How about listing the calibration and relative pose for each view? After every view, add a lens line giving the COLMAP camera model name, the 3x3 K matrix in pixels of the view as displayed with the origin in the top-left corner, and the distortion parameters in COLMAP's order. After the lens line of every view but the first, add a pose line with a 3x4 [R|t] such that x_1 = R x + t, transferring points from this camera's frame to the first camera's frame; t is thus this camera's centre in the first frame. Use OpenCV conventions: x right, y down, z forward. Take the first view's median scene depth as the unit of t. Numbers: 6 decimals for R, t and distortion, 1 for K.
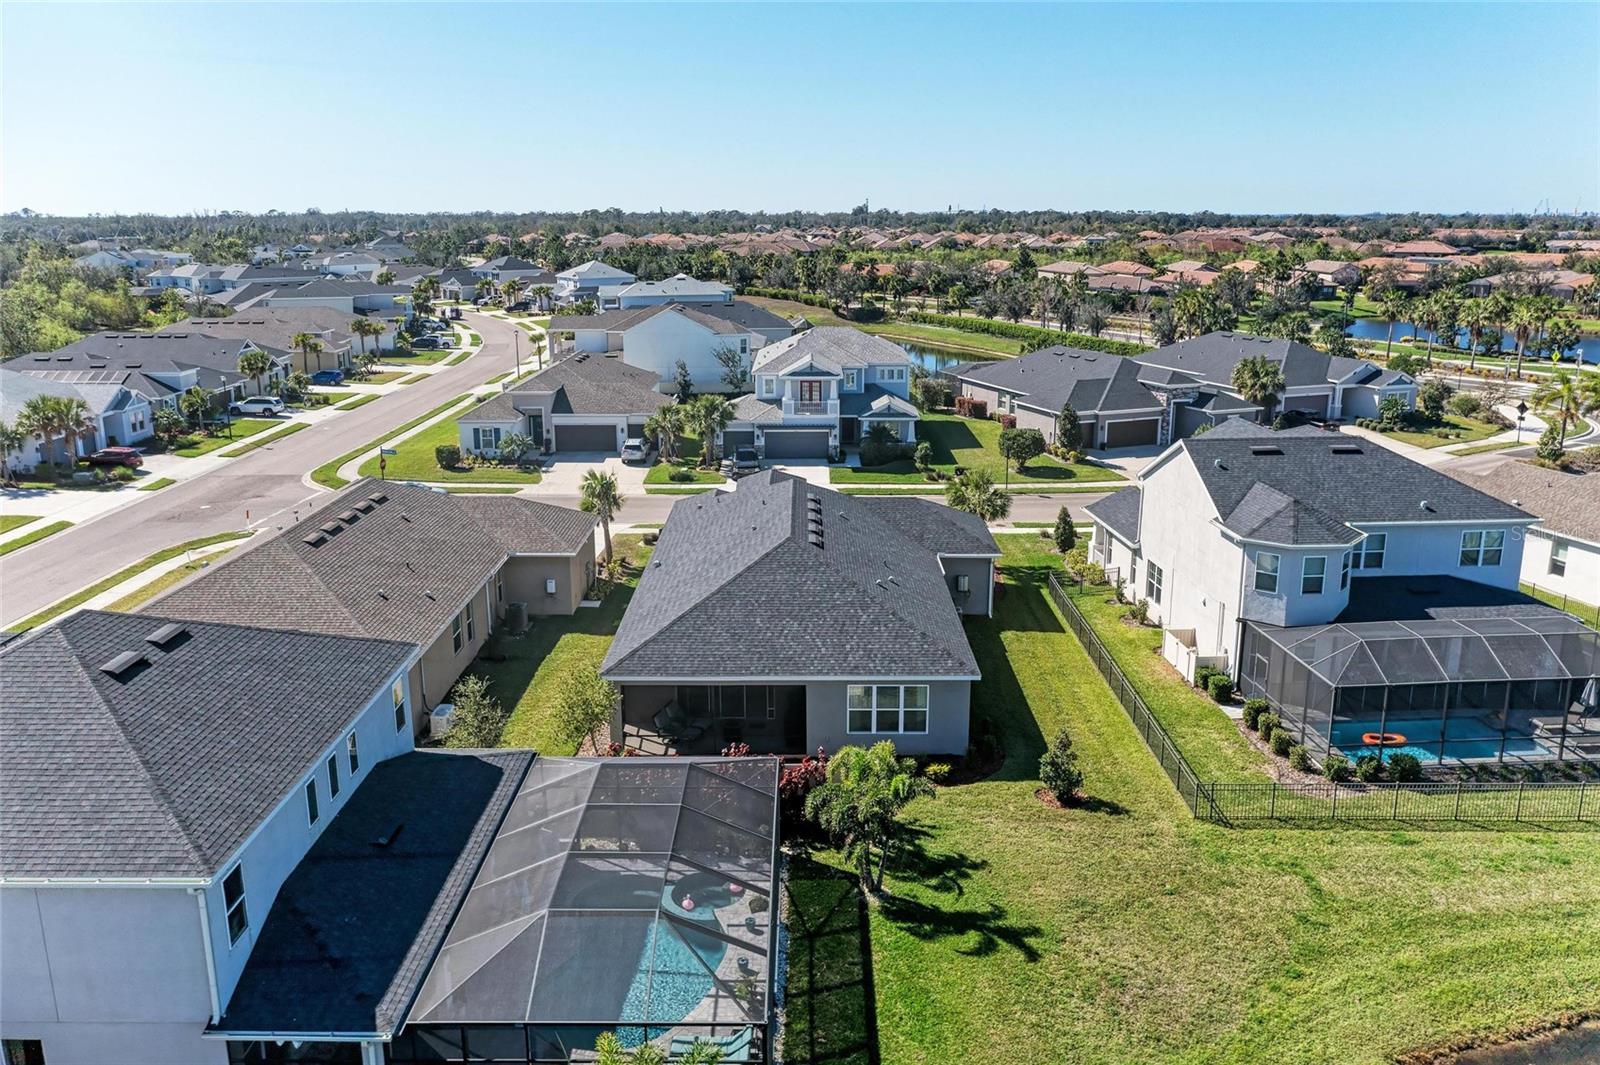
lens RADIAL K [[1262.2, 0, 801.3], [0, 1262.2, 561.9], [0, 0, 1]] dist [0.003356, 0.004699]
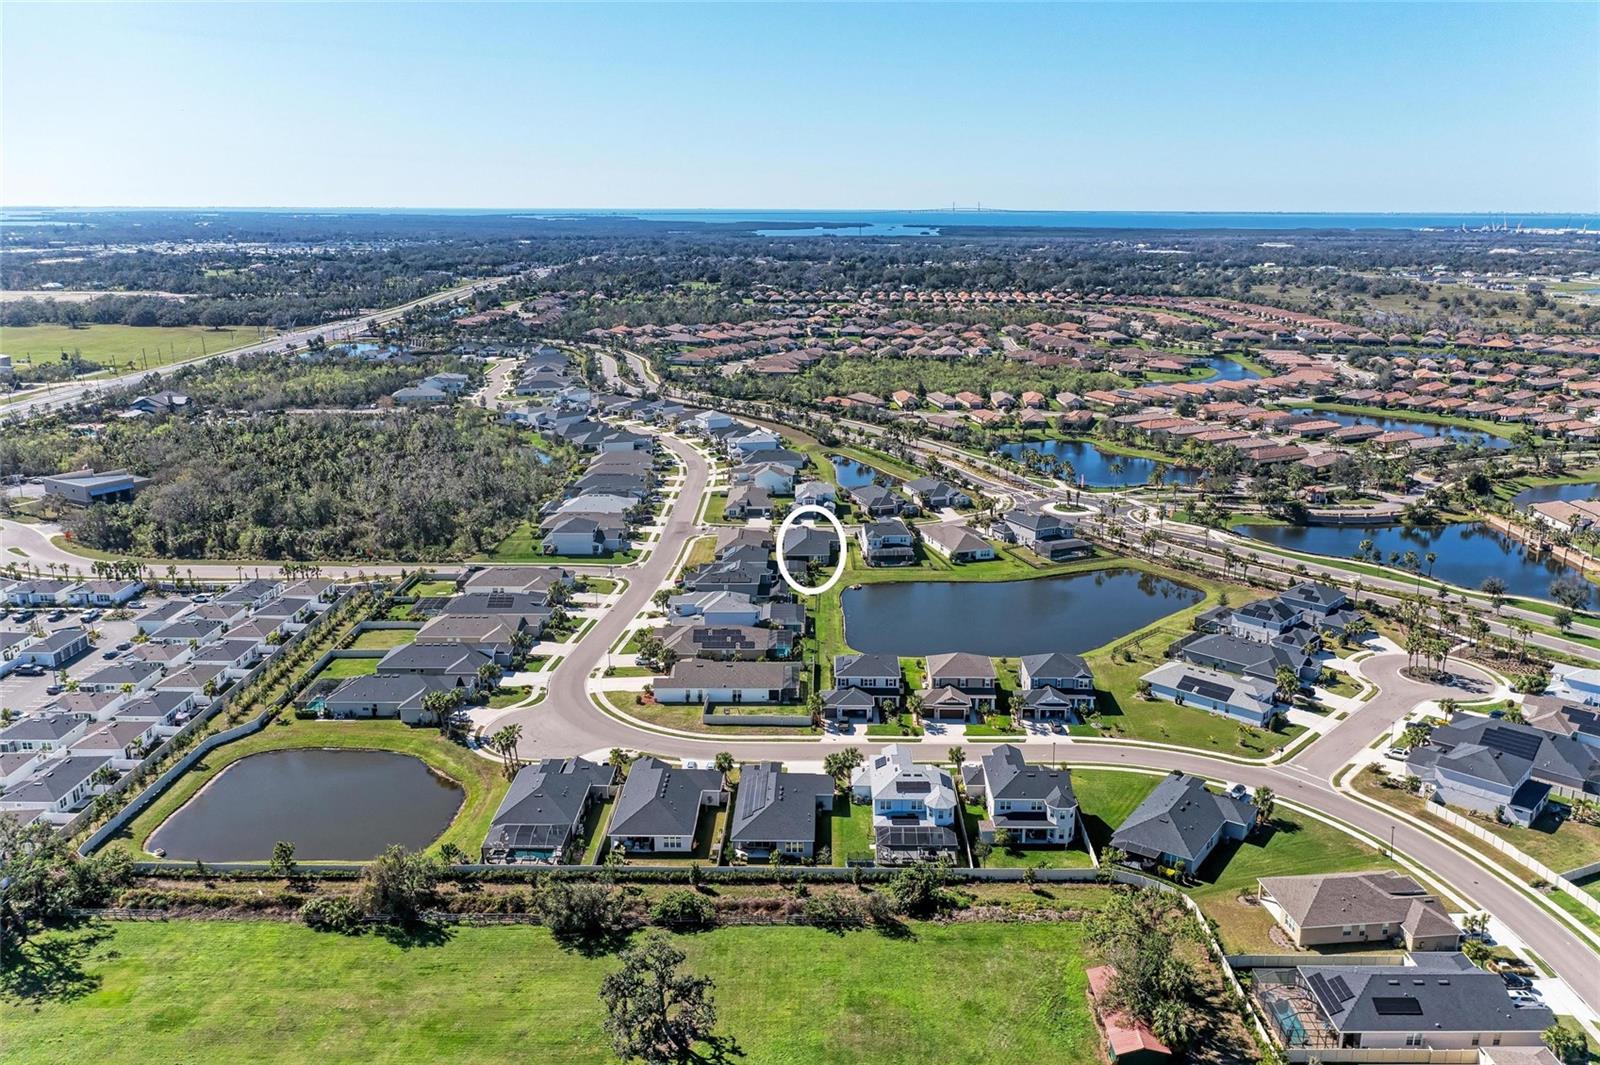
lens RADIAL K [[1262.2, 0, 801.3], [0, 1262.2, 561.9], [0, 0, 1]] dist [0.003356, 0.004699]
pose [[0.999994, 0.002766, 0.001887, -0.027425], [-0.002781, 0.999963, 0.008107, 0.031813], [-0.001864, -0.008113, 0.999965, -3.227463]]
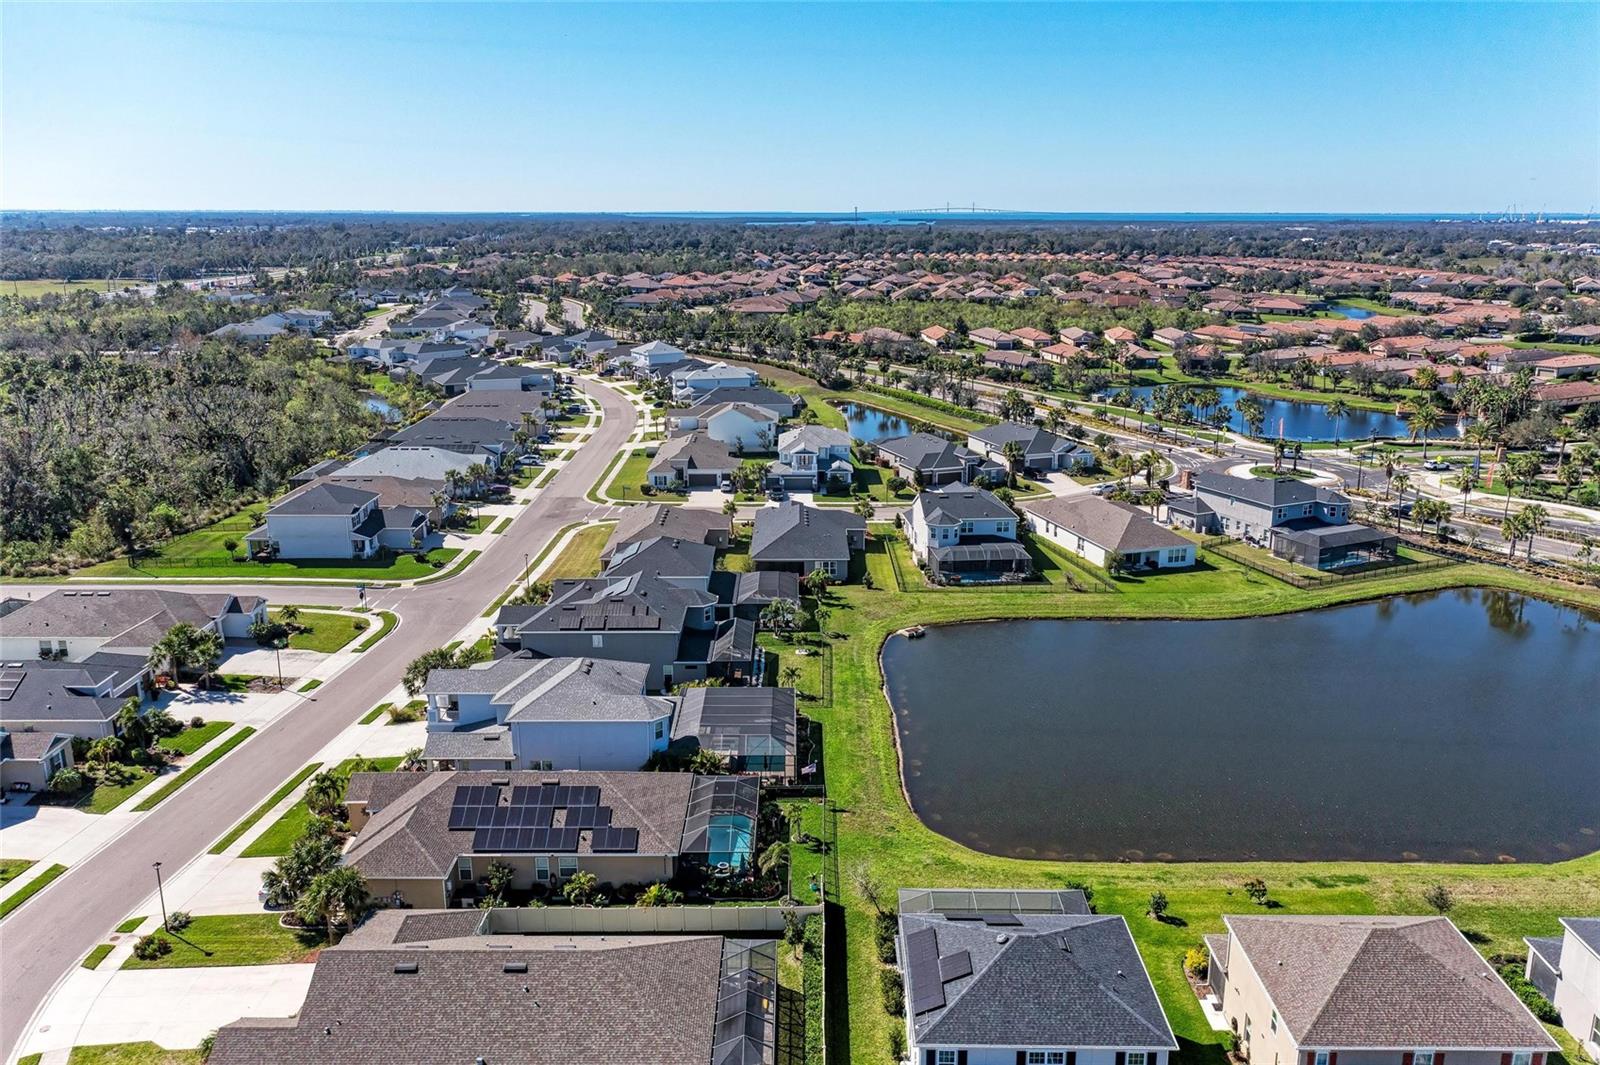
lens RADIAL K [[1262.2, 0, 801.3], [0, 1262.2, 561.9], [0, 0, 1]] dist [0.003356, 0.004699]
pose [[0.999969, 0.001336, 0.007764, -0.015623], [-0.001369, 0.999990, 0.004248, 0.037198], [-0.007758, -0.004259, 0.999961, -1.256073]]
